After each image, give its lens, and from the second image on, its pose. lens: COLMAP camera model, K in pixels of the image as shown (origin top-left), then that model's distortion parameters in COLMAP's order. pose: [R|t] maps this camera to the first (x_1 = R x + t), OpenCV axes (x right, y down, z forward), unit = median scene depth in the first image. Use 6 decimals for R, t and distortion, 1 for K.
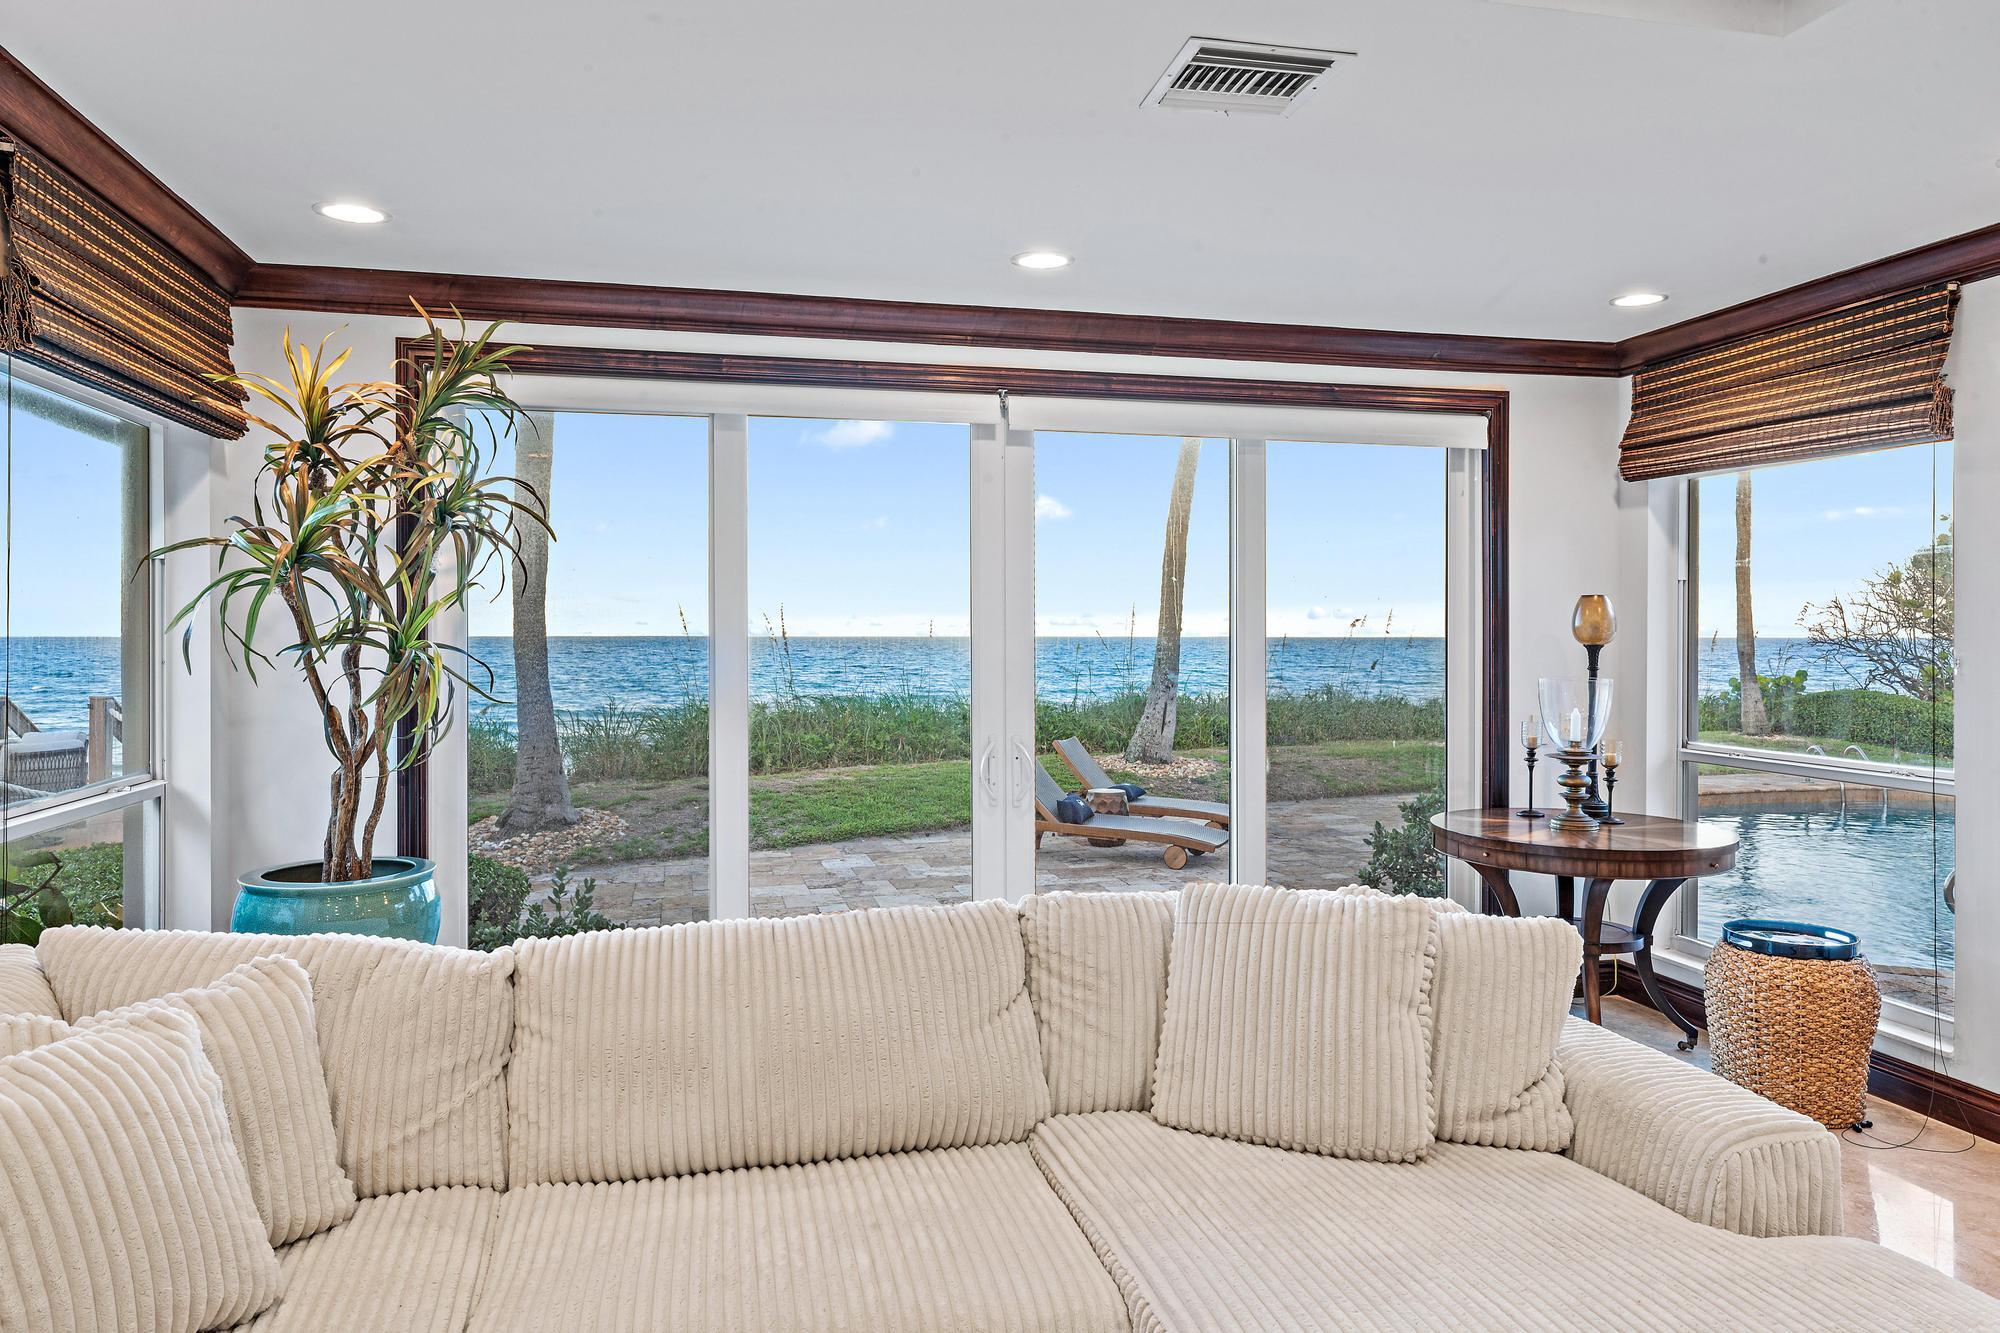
lens RADIAL K [[1394.8, 0, 987.0], [0, 1394.8, 654.7], [0, 0, 1]] dist [0.002914, 0.001251]
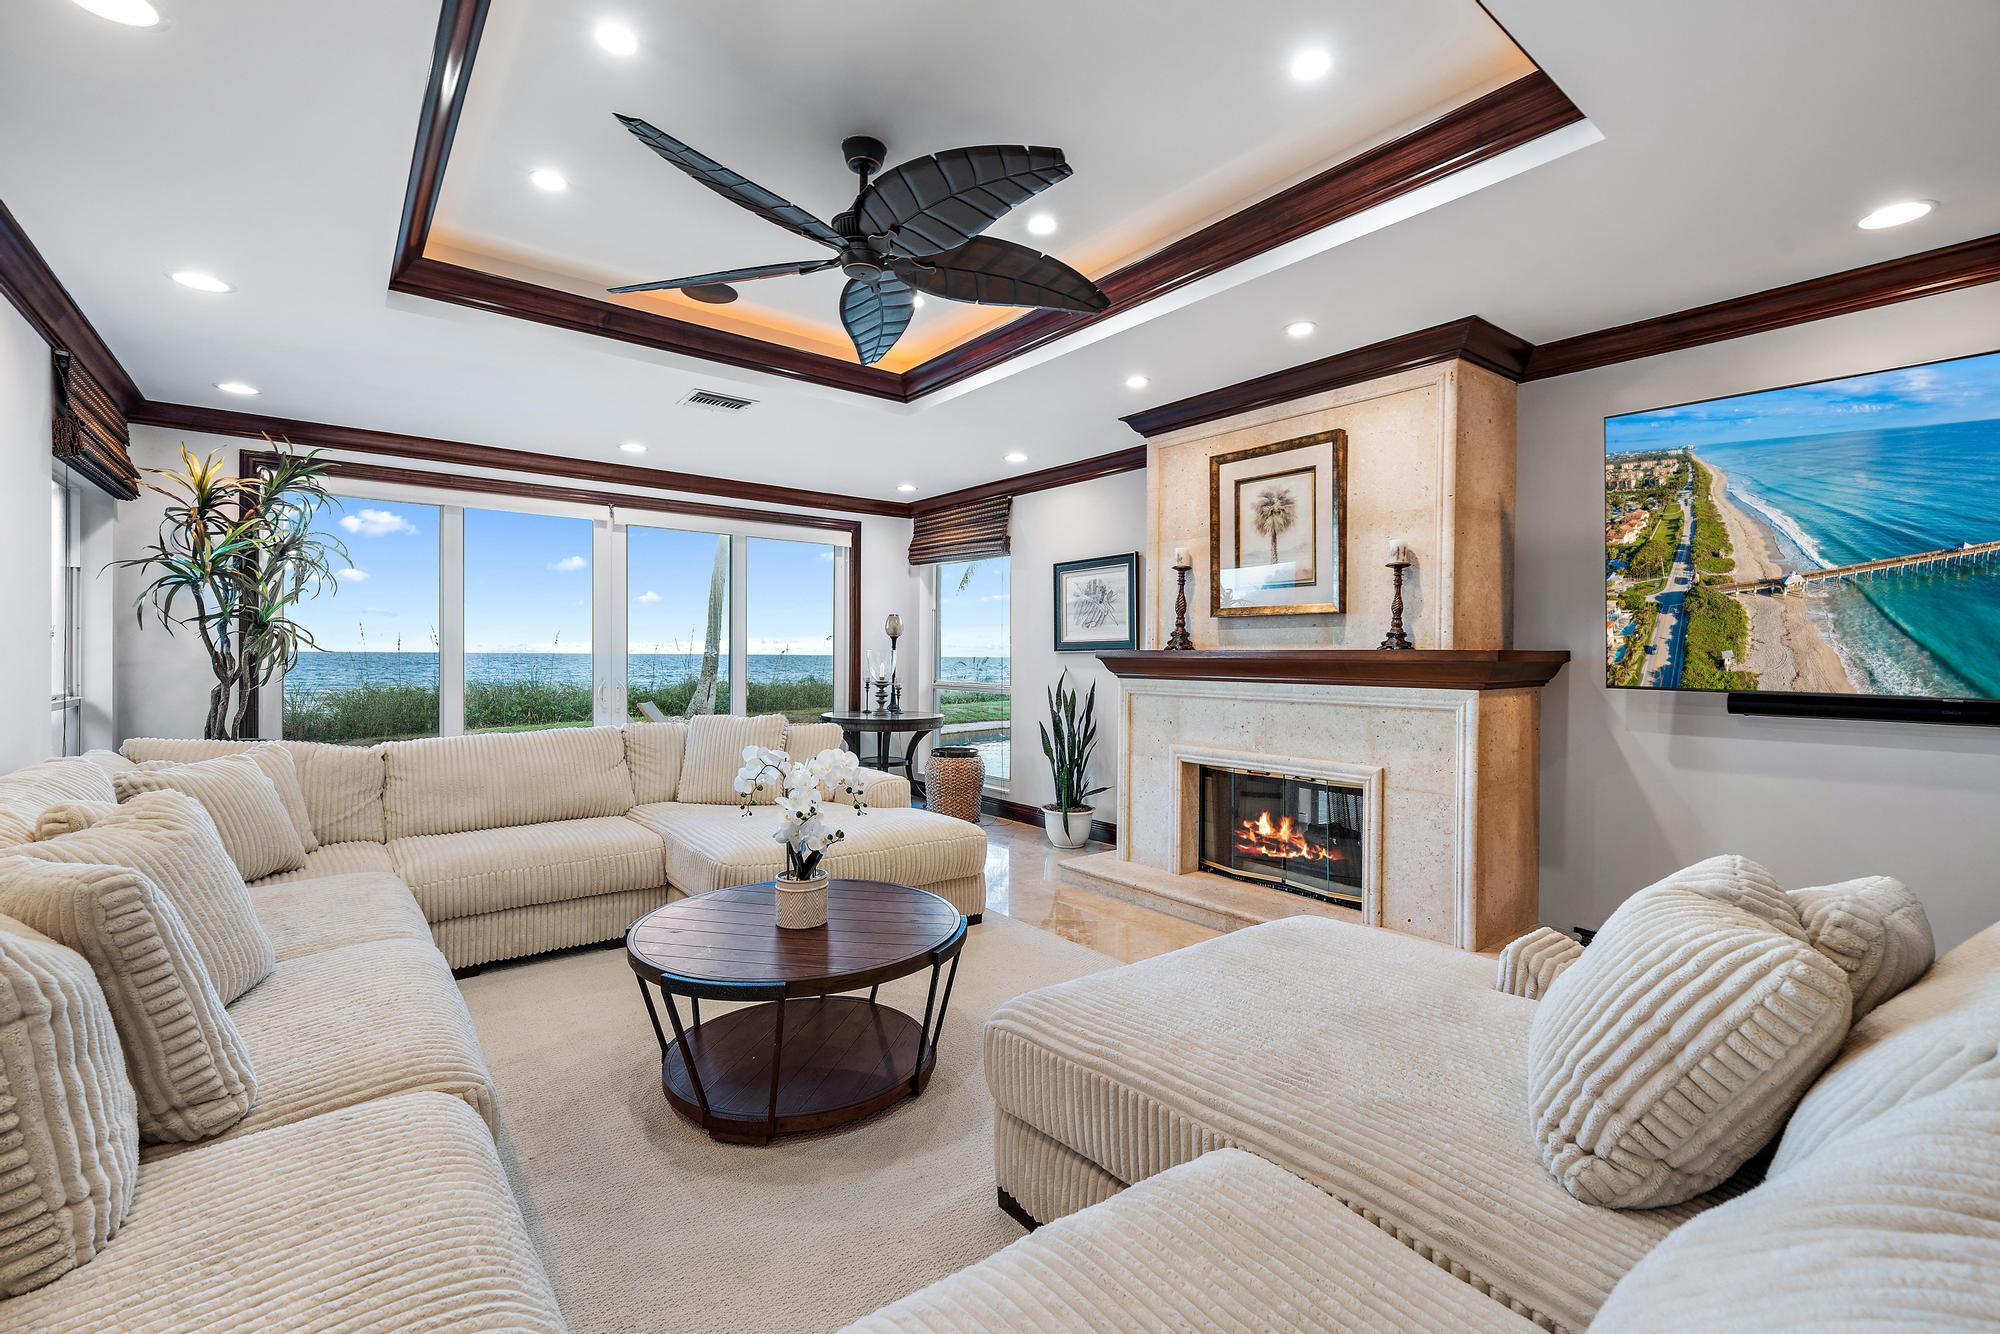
lens RADIAL K [[836.4, 0, 985.1], [0, 836.4, 659.1], [0, 0, 1]] dist [-0.020057, -0.000224]
pose [[0.903725, 0.004277, 0.428091, -0.014437], [-0.004264, 0.999990, -0.000988, 0.033764], [-0.428091, -0.000933, 0.903735, -0.321514]]
